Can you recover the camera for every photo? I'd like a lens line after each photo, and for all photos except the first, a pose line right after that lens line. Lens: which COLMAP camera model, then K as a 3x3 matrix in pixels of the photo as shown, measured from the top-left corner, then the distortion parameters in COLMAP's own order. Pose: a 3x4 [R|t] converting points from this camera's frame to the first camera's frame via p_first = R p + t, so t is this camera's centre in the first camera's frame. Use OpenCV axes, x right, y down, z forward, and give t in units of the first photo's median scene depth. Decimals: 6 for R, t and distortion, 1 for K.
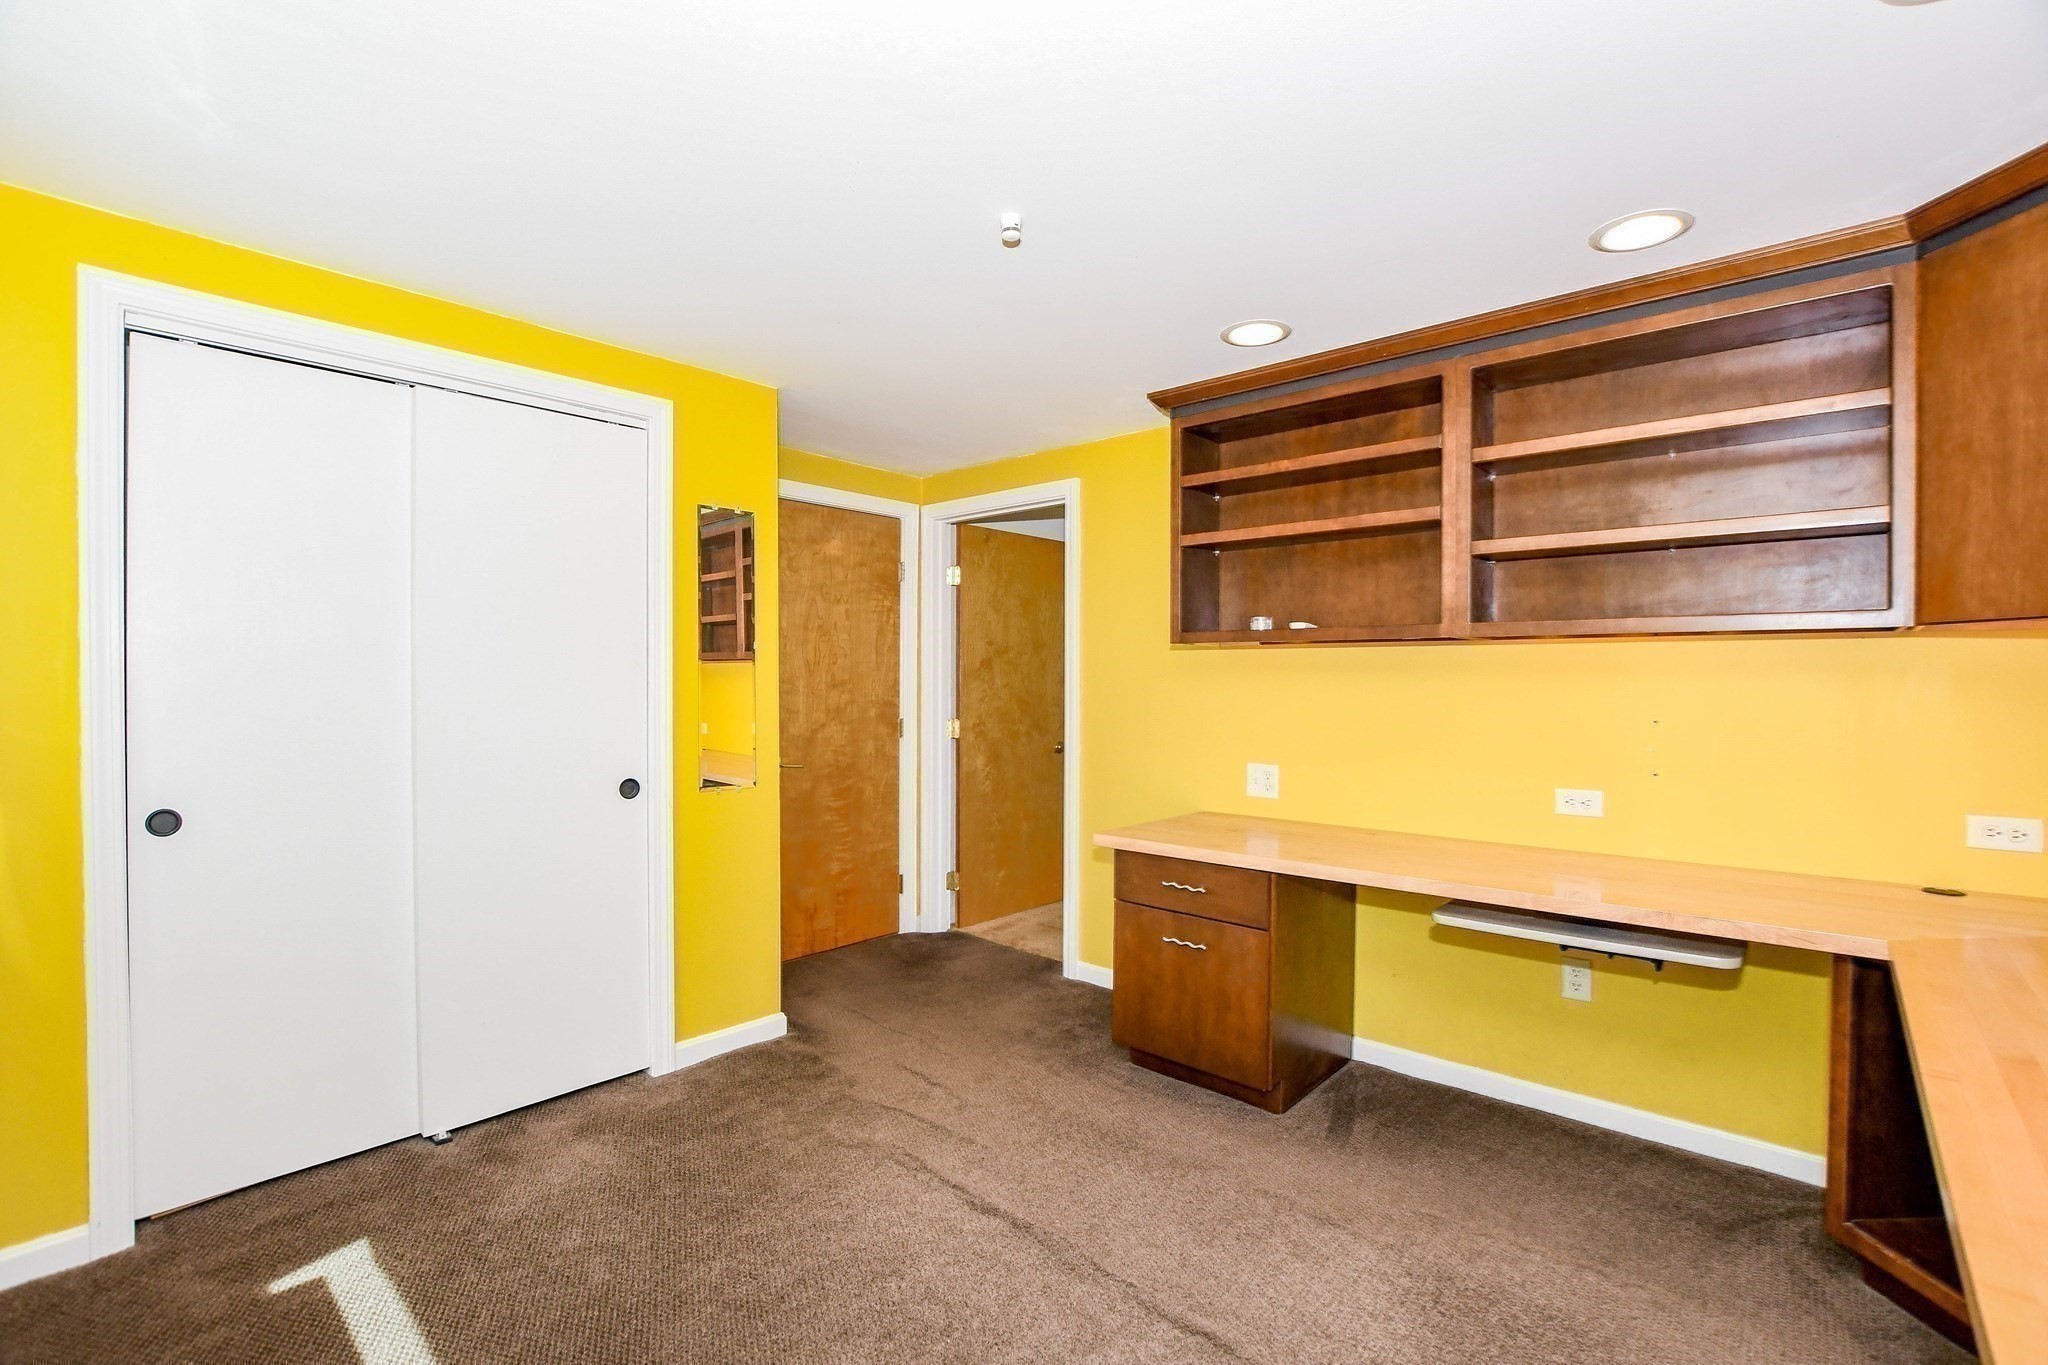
lens RADIAL K [[905.7, 0, 1029.7], [0, 905.7, 682.9], [0, 0, 1]] dist [-0.032617, 0.004386]
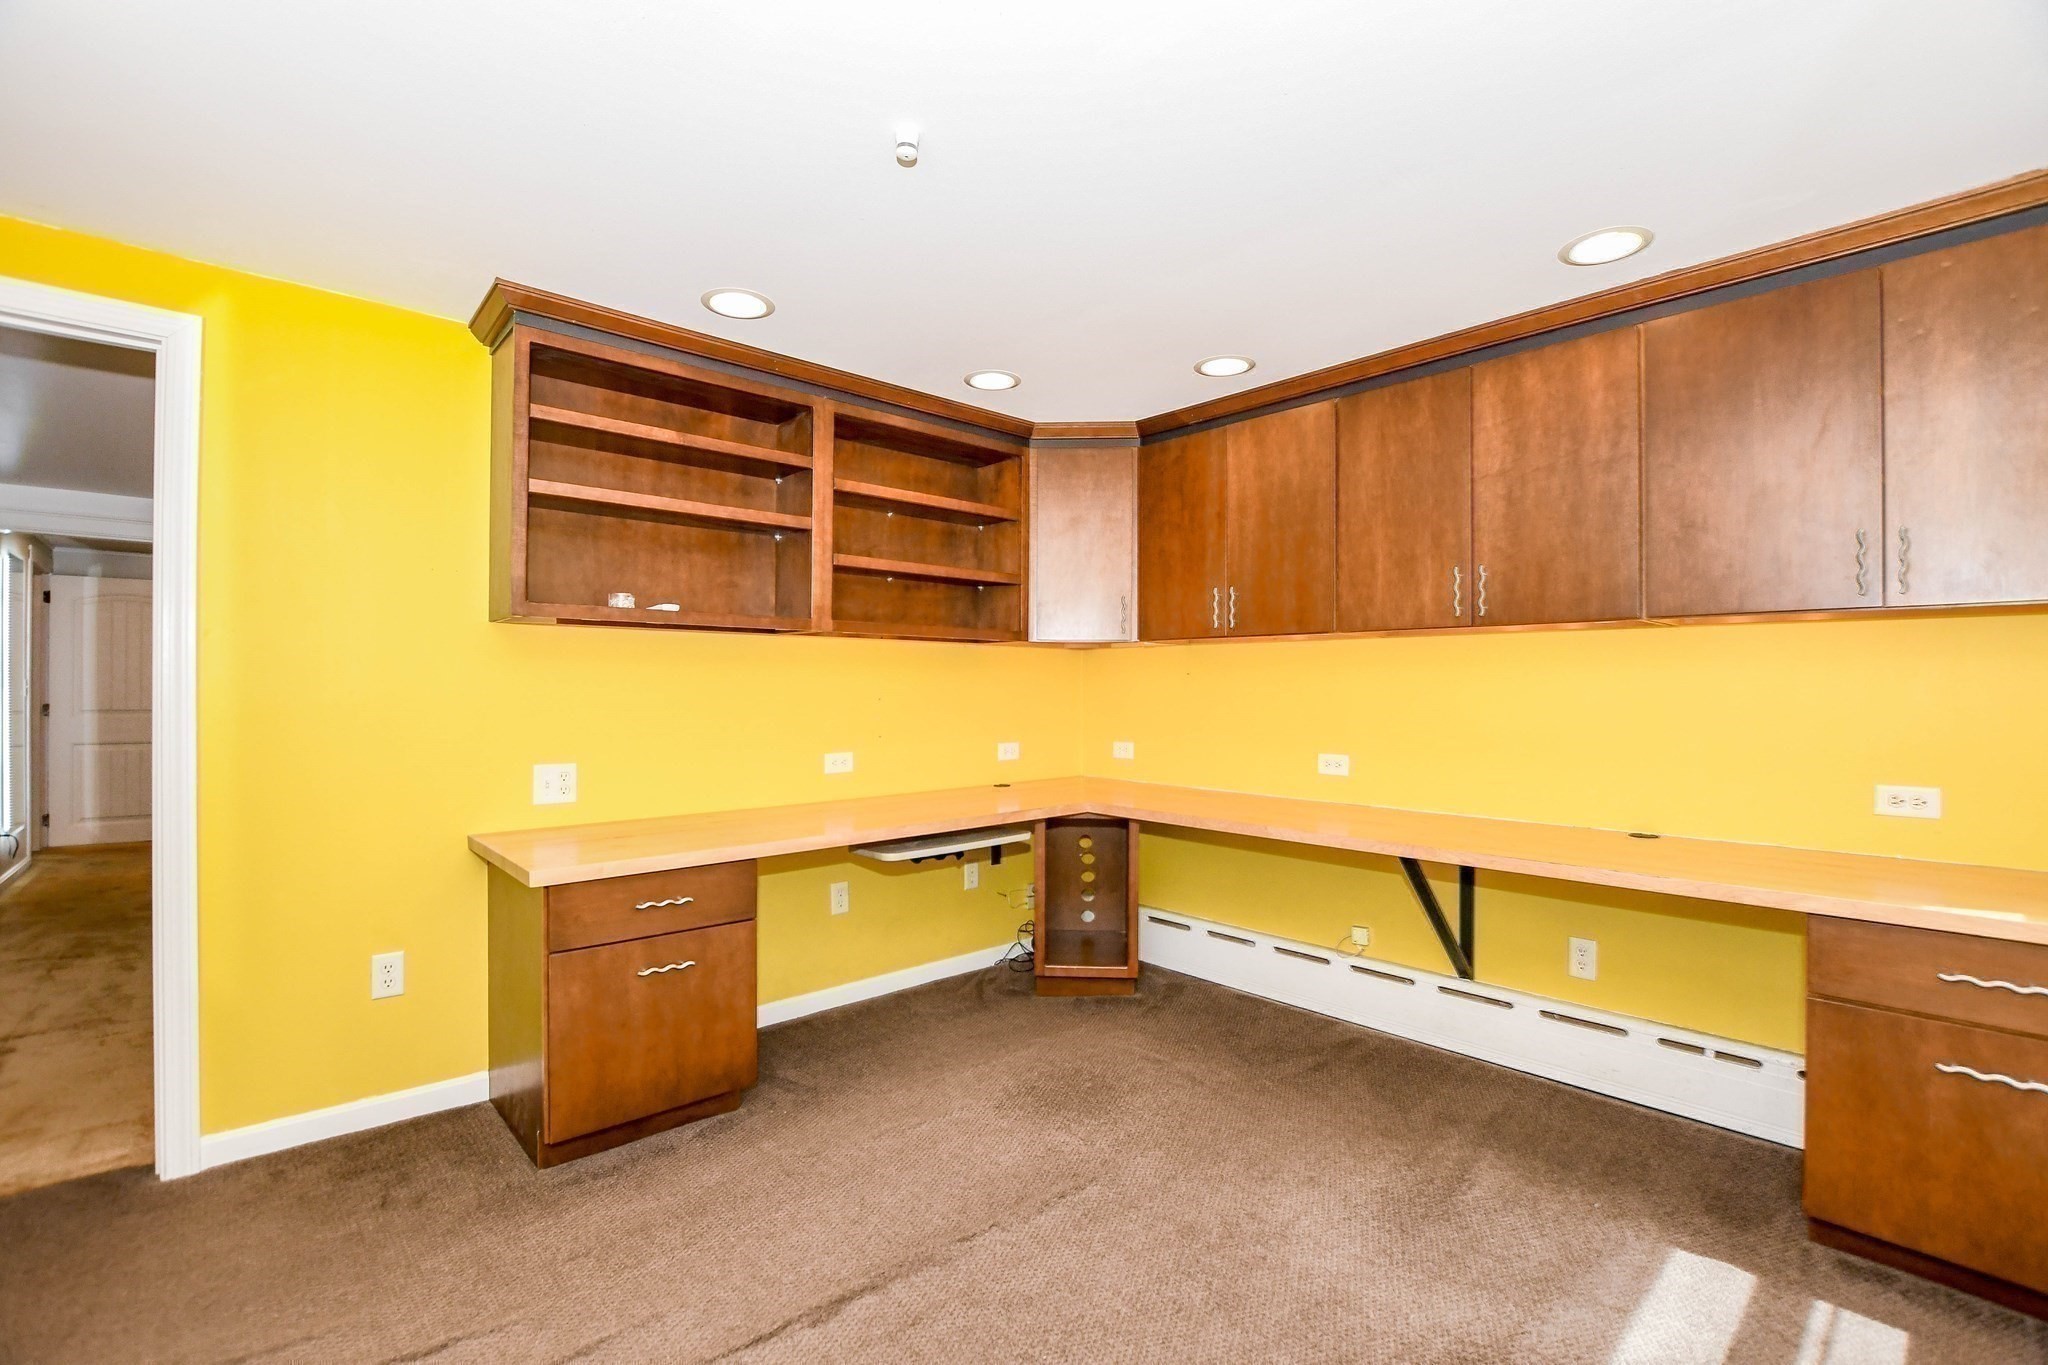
lens RADIAL K [[905.7, 0, 1013.7], [0, 905.7, 678.9], [0, 0, 1]] dist [-0.032617, 0.004386]
pose [[0.108860, 0.002618, 0.994054, -0.645438], [0.003869, 0.999988, -0.003057, 0.016531], [-0.994050, 0.004179, 0.108848, 0.577348]]
